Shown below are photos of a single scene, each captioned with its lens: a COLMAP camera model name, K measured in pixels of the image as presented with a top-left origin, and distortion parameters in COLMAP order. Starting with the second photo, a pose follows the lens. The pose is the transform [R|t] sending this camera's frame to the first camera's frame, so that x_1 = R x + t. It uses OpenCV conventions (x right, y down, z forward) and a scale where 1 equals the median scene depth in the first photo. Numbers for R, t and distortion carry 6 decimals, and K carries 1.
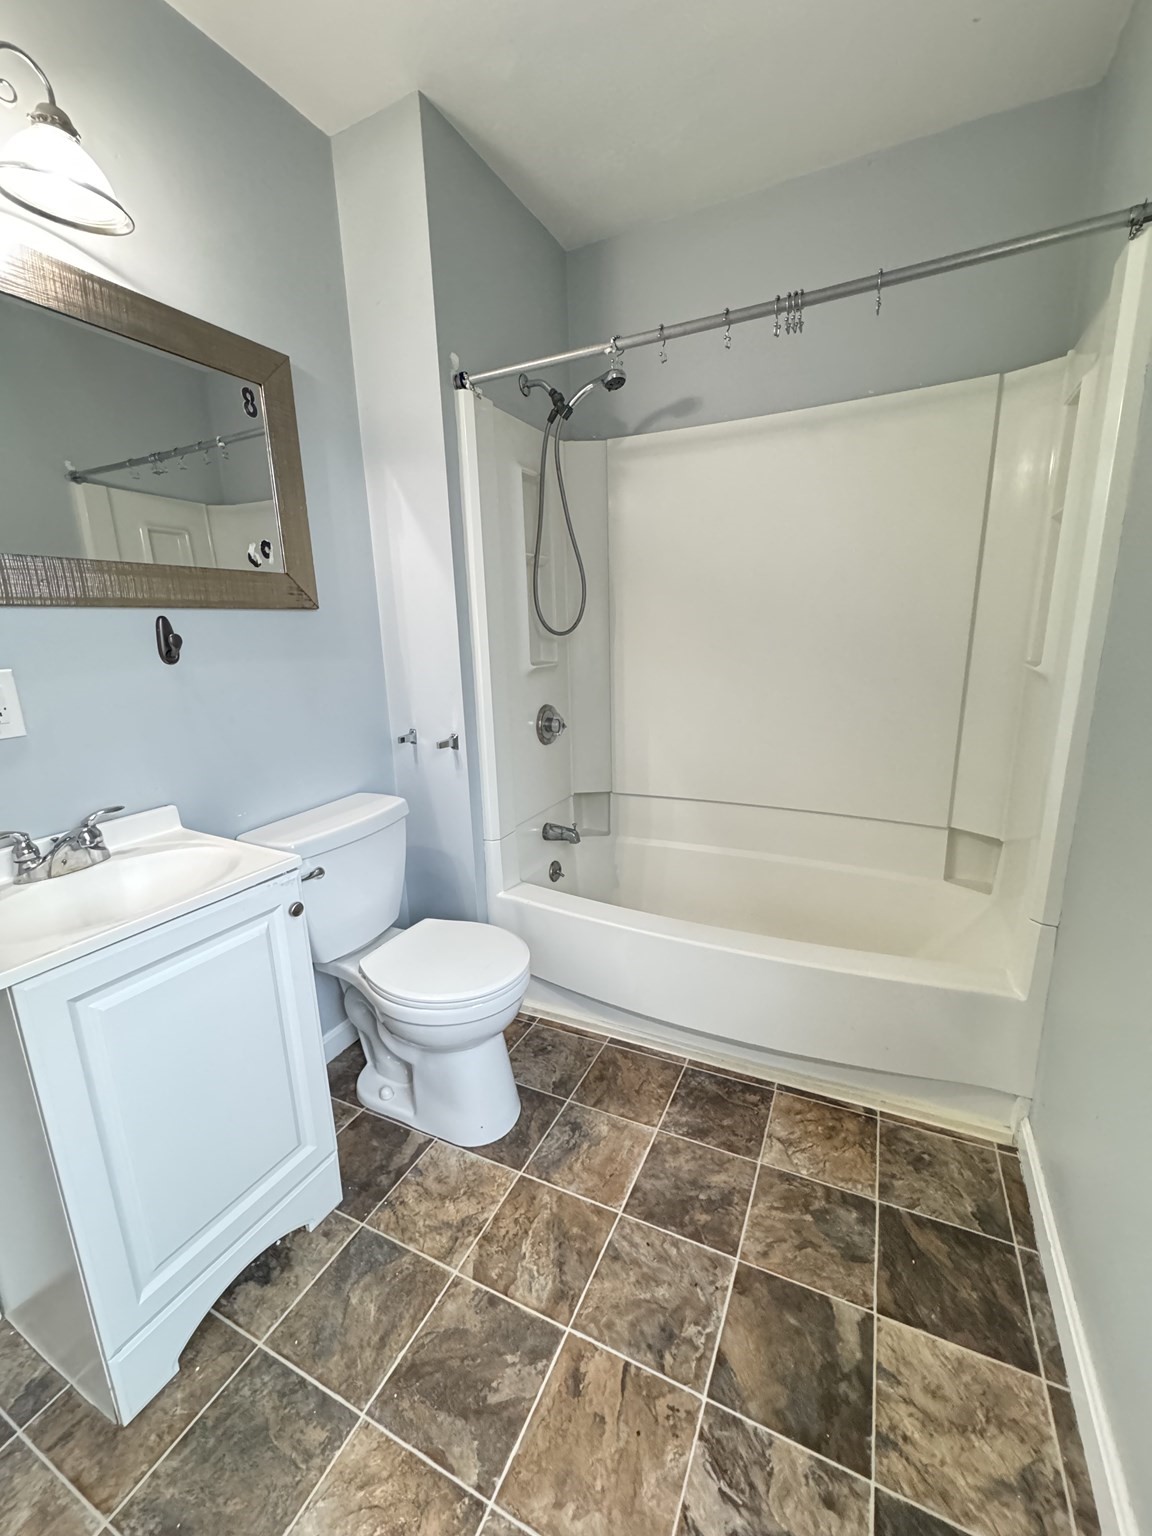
lens RADIAL K [[618.1, 0, 579.5], [0, 618.1, 761.2], [0, 0, 1]] dist [-0.001081, 0.000721]
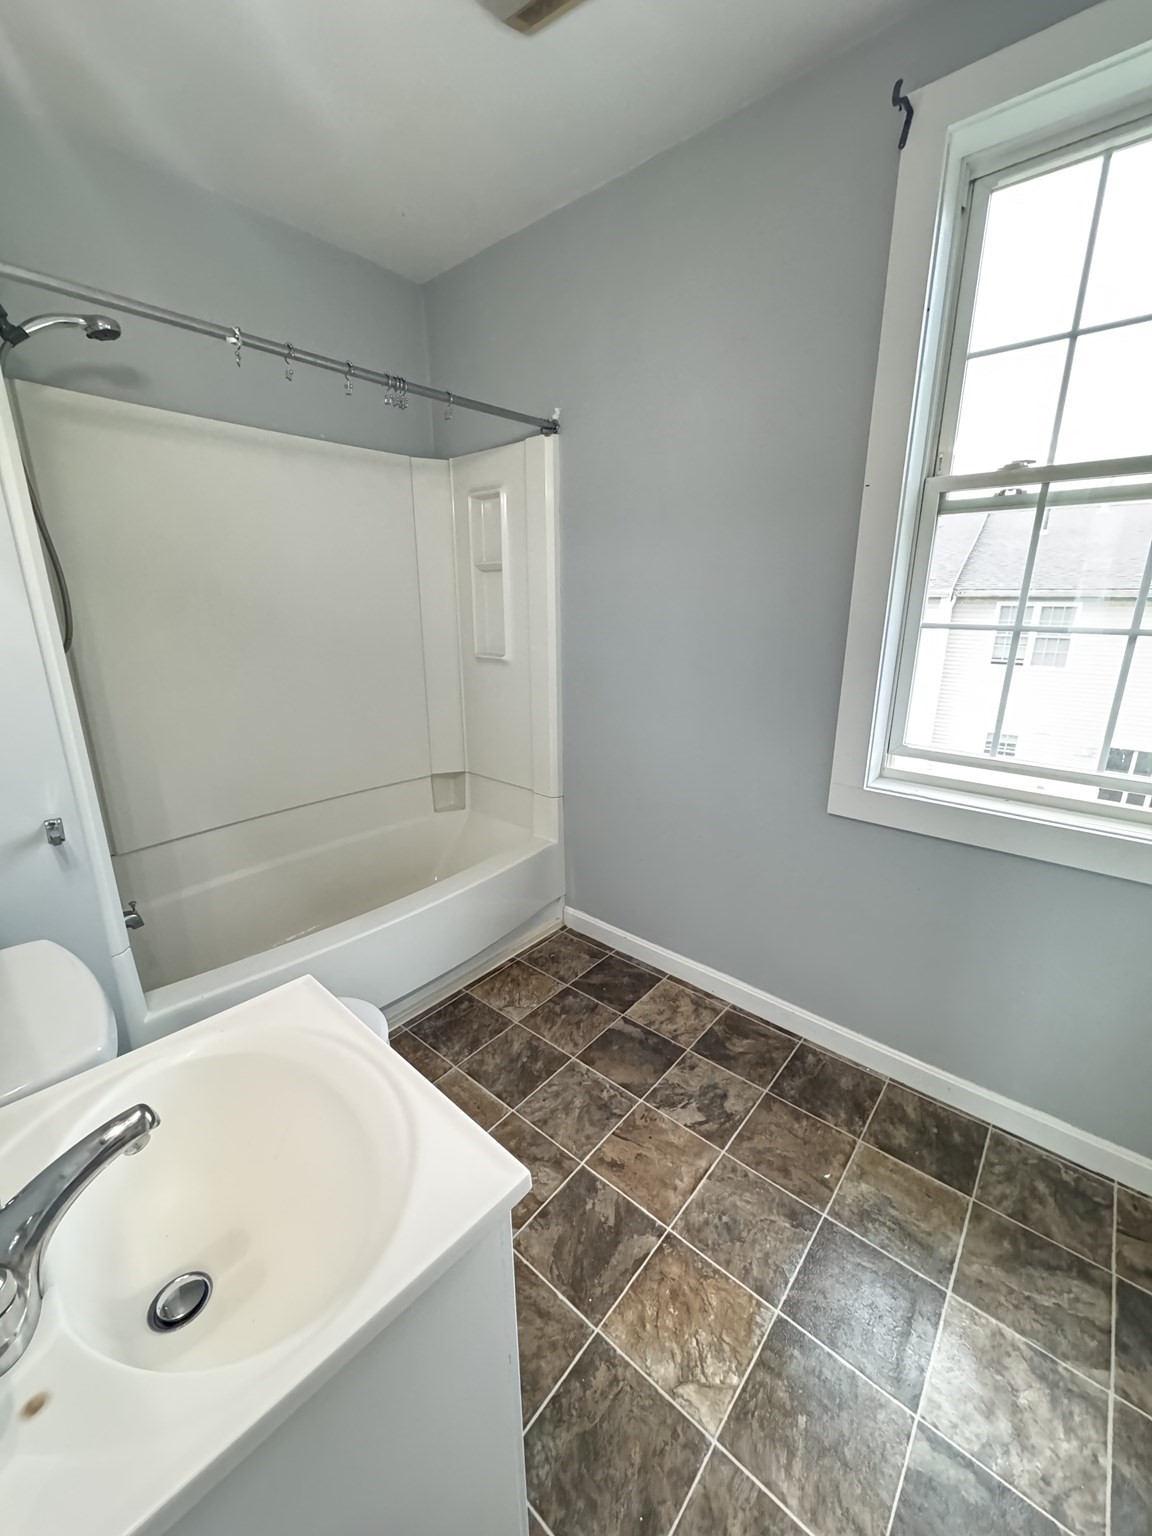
lens RADIAL K [[618.1, 0, 579.5], [0, 618.1, 761.2], [0, 0, 1]] dist [-0.001081, 0.000721]
pose [[0.251949, -0.223870, 0.941490, -1.083067], [0.206014, 0.962982, 0.173850, -0.166987], [-0.945558, 0.150159, 0.288743, 0.472466]]
